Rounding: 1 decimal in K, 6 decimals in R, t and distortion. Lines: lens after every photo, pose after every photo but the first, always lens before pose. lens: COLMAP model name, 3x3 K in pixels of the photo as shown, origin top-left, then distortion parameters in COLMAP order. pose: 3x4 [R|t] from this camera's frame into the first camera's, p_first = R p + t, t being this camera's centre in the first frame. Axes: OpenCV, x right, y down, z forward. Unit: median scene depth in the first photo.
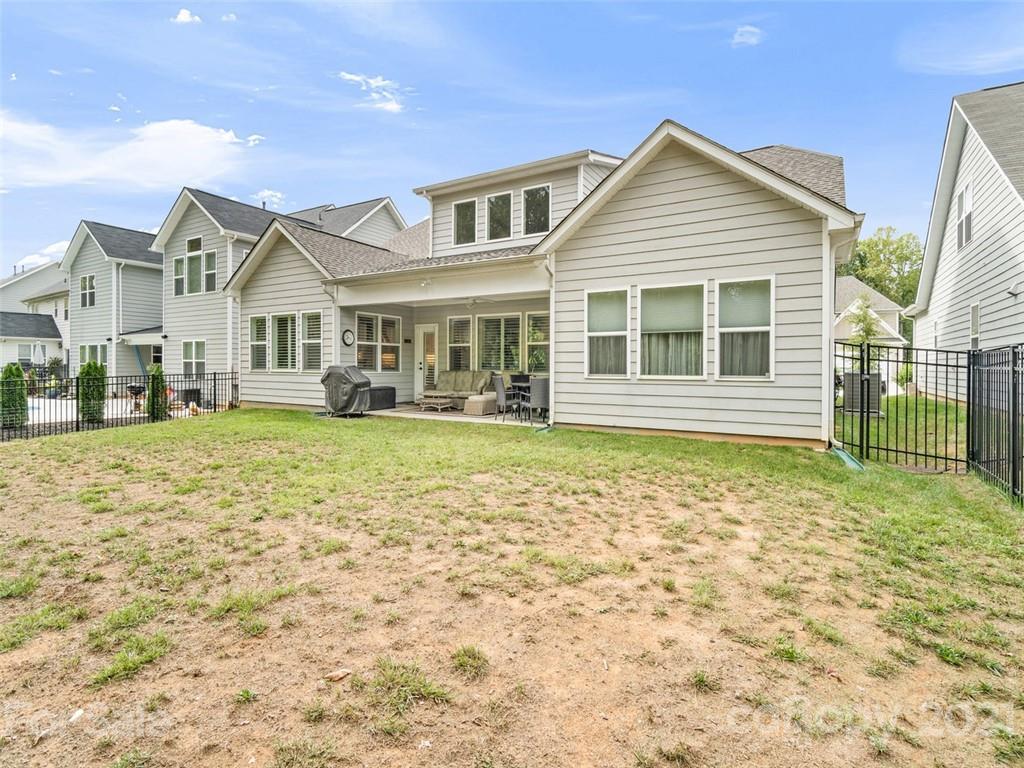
lens RADIAL K [[525.1, 0, 505.6], [0, 525.1, 377.8], [0, 0, 1]] dist [-0.013692, -0.000108]
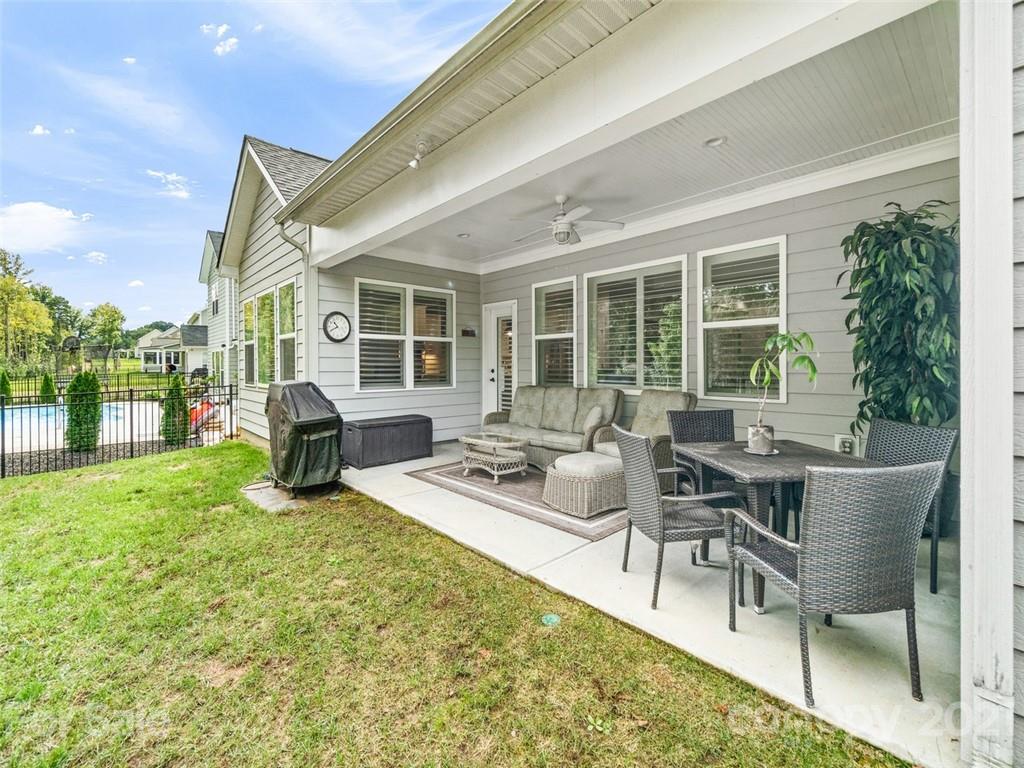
lens RADIAL K [[445.6, 0, 497.2], [0, 445.6, 370.2], [0, 0, 1]] dist [-0.007486, 0.001936]
pose [[0.956084, -0.006777, -0.293013, -0.012424], [0.003448, 0.999924, -0.011873, -0.025708], [0.293071, 0.010342, 0.956035, 0.599304]]
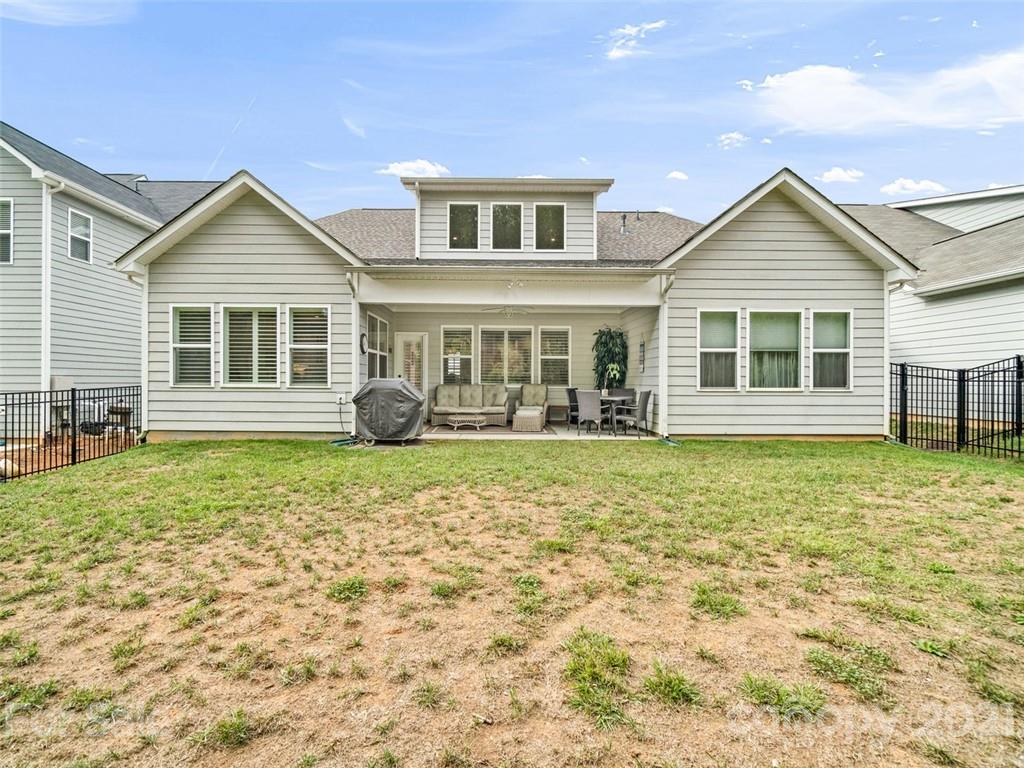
lens RADIAL K [[445.6, 0, 508.0], [0, 445.6, 382.9], [0, 0, 1]] dist [-0.007486, 0.001936]
pose [[0.849513, -0.003054, 0.527560, -0.457939], [0.010569, 0.999881, -0.011231, -0.006847], [-0.527463, 0.015117, 0.849444, 0.305134]]
